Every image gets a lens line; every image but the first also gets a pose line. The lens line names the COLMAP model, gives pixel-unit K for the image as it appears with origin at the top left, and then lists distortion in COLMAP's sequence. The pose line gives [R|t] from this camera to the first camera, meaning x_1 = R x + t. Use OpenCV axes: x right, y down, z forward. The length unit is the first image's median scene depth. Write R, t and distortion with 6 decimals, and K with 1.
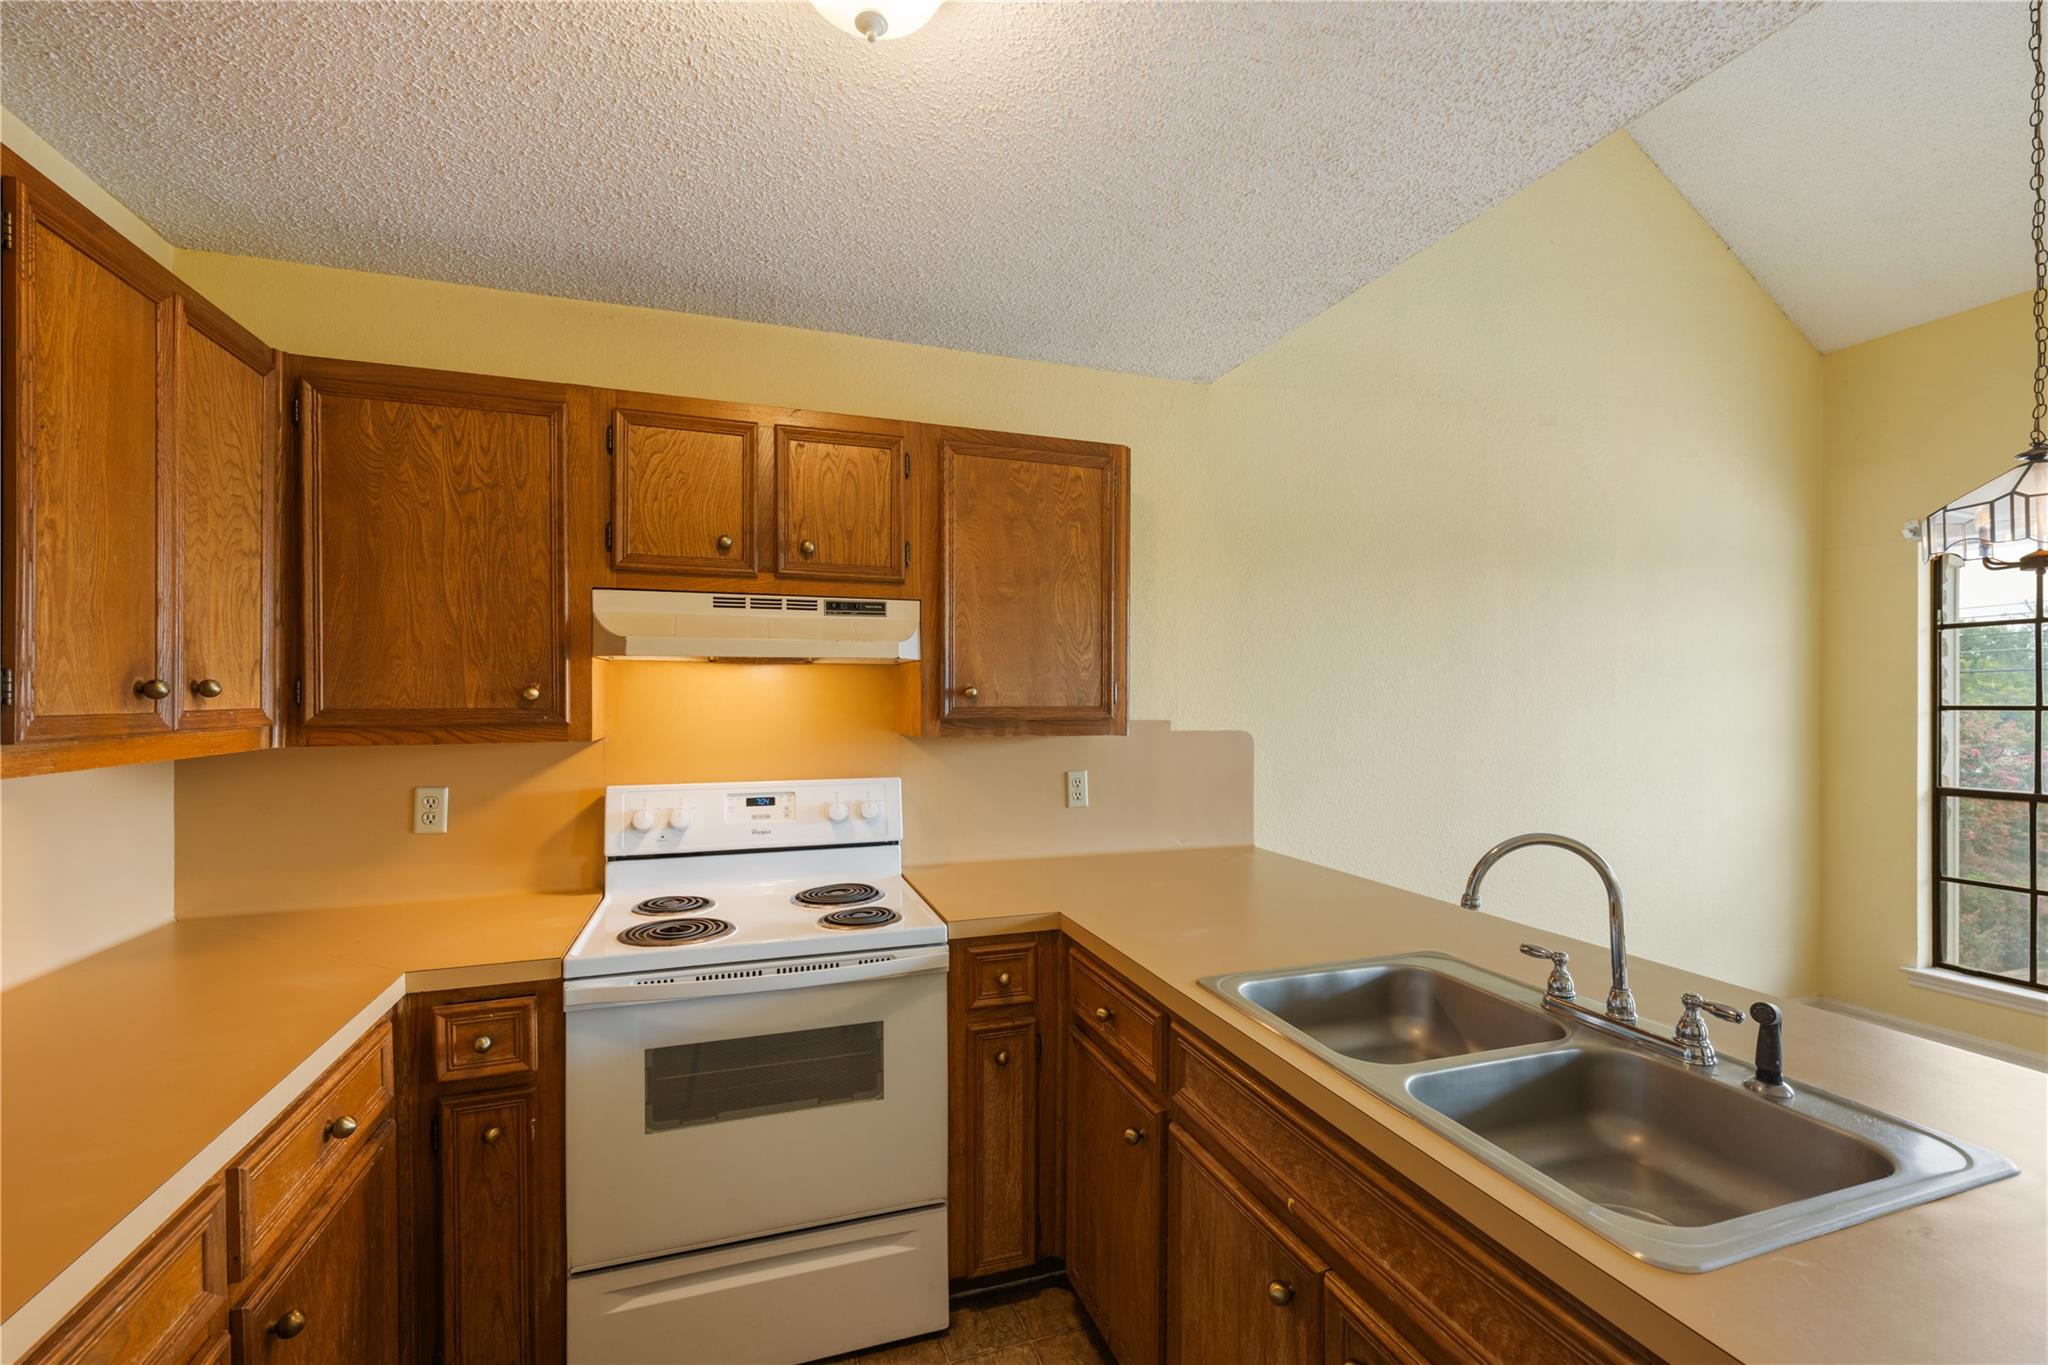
lens RADIAL K [[868.7, 0, 1036.7], [0, 868.7, 704.0], [0, 0, 1]] dist [0.000601, 0.000271]
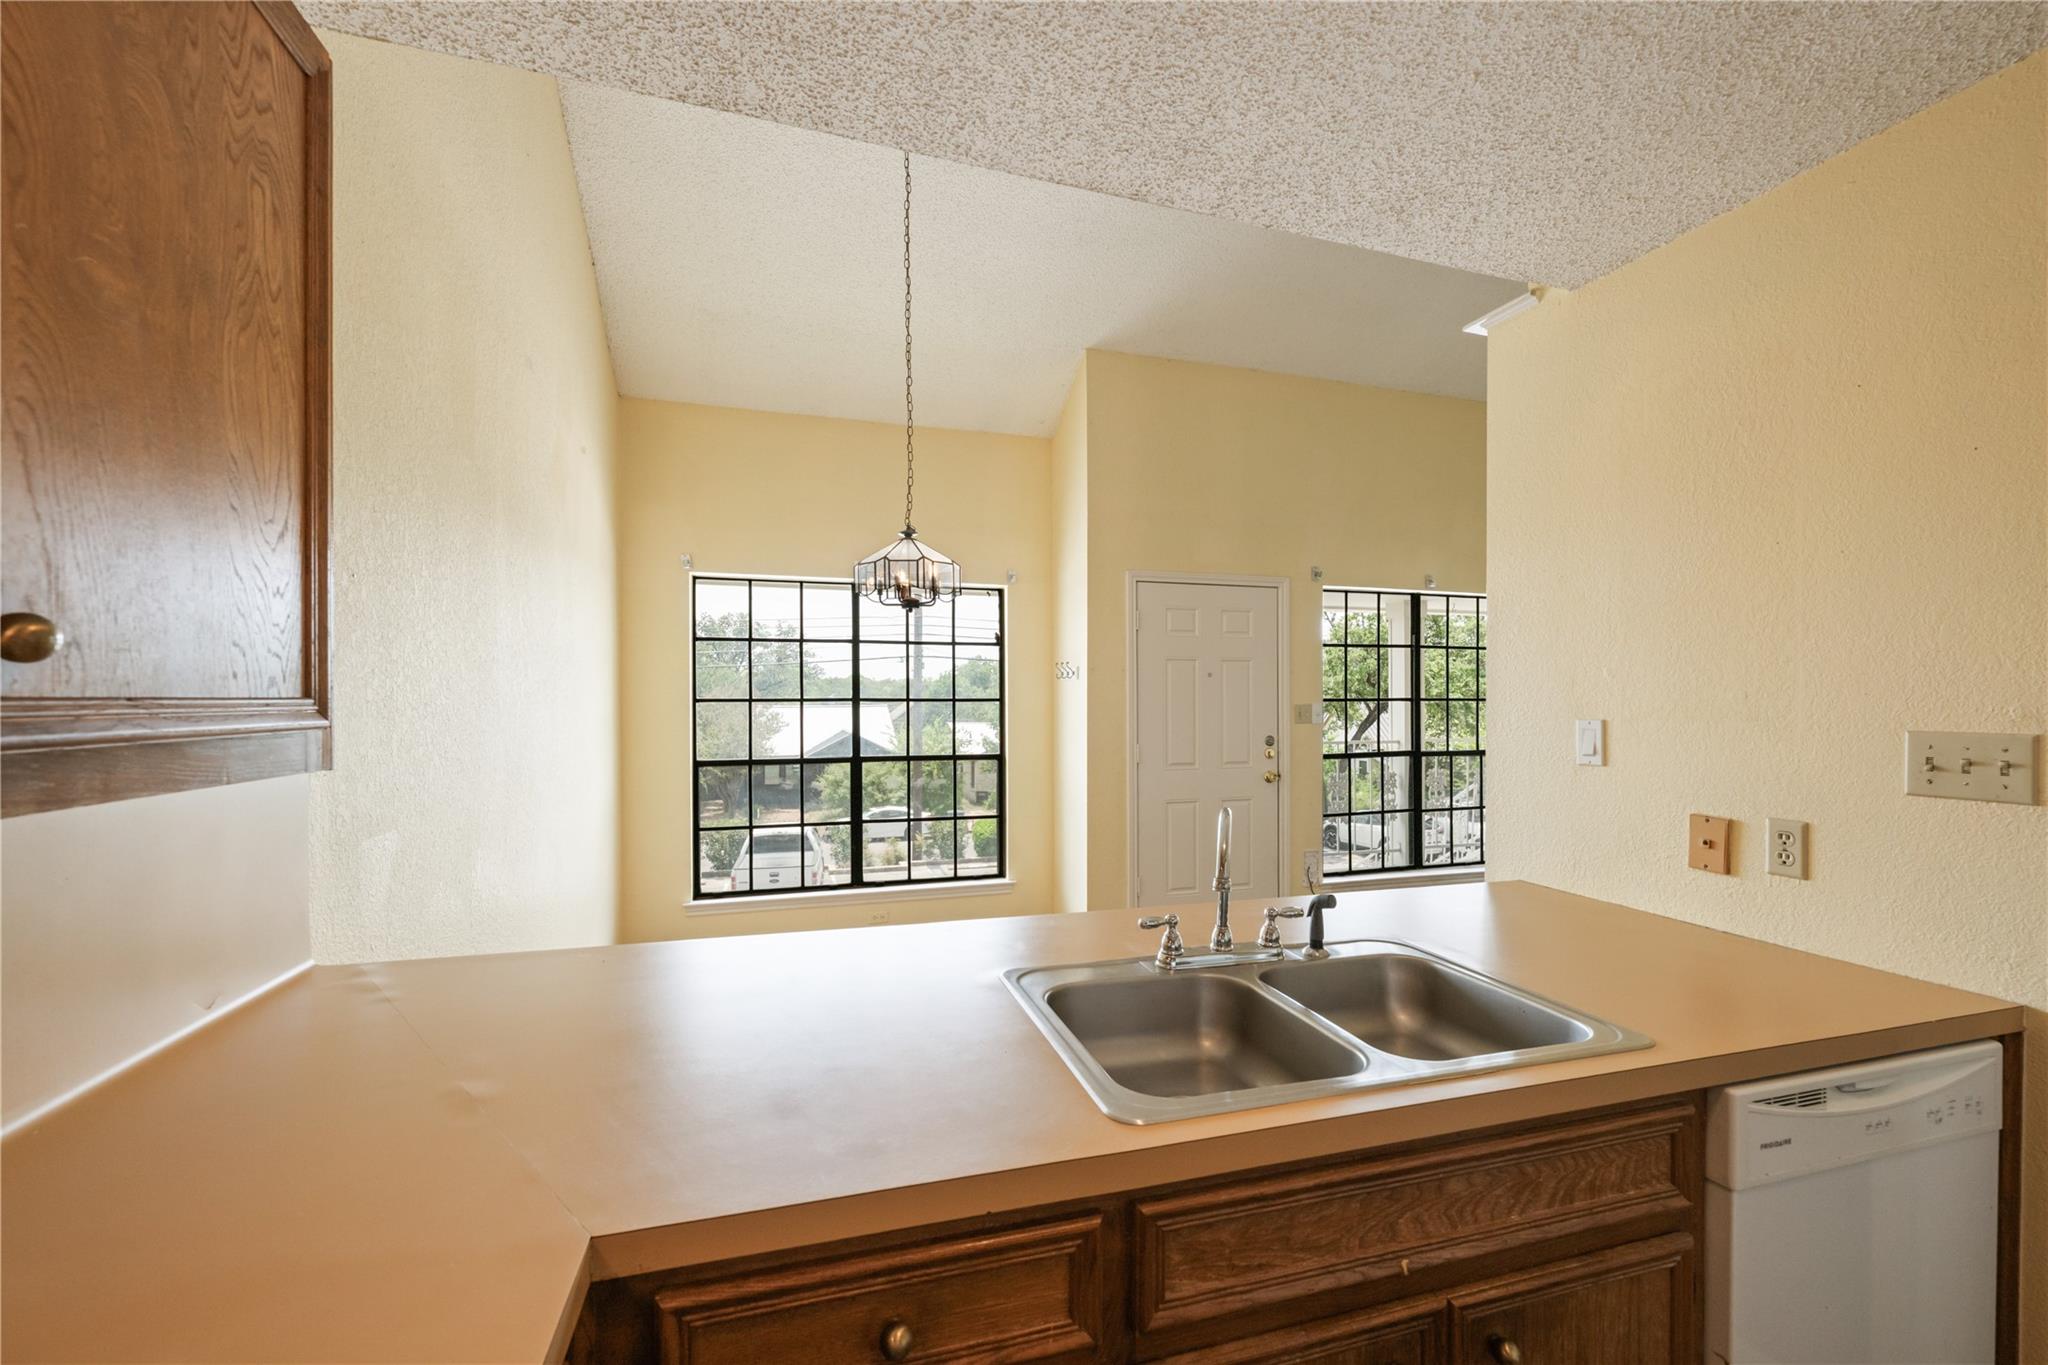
lens RADIAL K [[820.2, 0, 1035.4], [0, 820.2, 692.4], [0, 0, 1]] dist [-0.001275, 0.000300]
pose [[0.044989, 0.008173, 0.998954, -0.295979], [-0.001037, 0.999966, -0.008134, 0.004873], [-0.998987, -0.000670, 0.044996, 0.722755]]
